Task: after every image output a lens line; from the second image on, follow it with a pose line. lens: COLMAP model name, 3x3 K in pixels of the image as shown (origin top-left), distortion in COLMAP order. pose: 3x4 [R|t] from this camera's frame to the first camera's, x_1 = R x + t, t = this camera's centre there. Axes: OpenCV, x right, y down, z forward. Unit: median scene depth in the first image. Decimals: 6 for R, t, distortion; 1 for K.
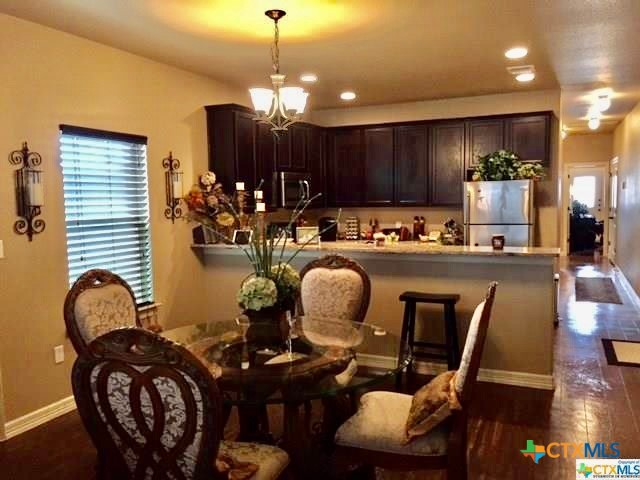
lens RADIAL K [[556.9, 0, 320.0], [0, 556.9, 240.0], [0, 0, 1]] dist [0.014899, 0.003270]
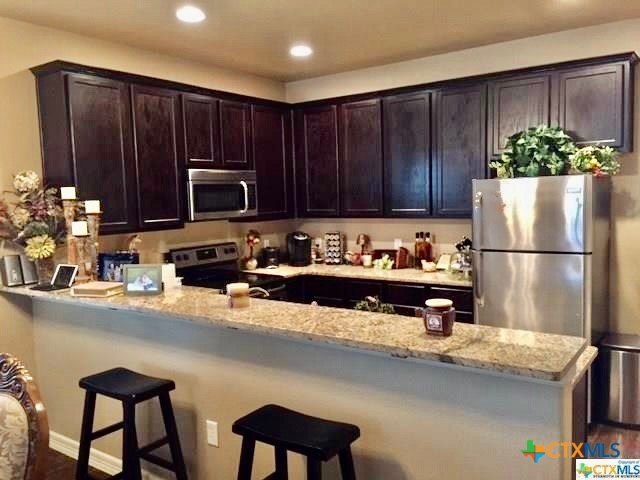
lens RADIAL K [[556.9, 0, 320.0], [0, 556.9, 240.0], [0, 0, 1]] dist [0.014899, 0.003270]
pose [[0.978601, 0.007303, -0.205639, 0.213912], [-0.005730, 0.999950, 0.008243, -0.041867], [0.205689, -0.006888, 0.978593, 0.366618]]
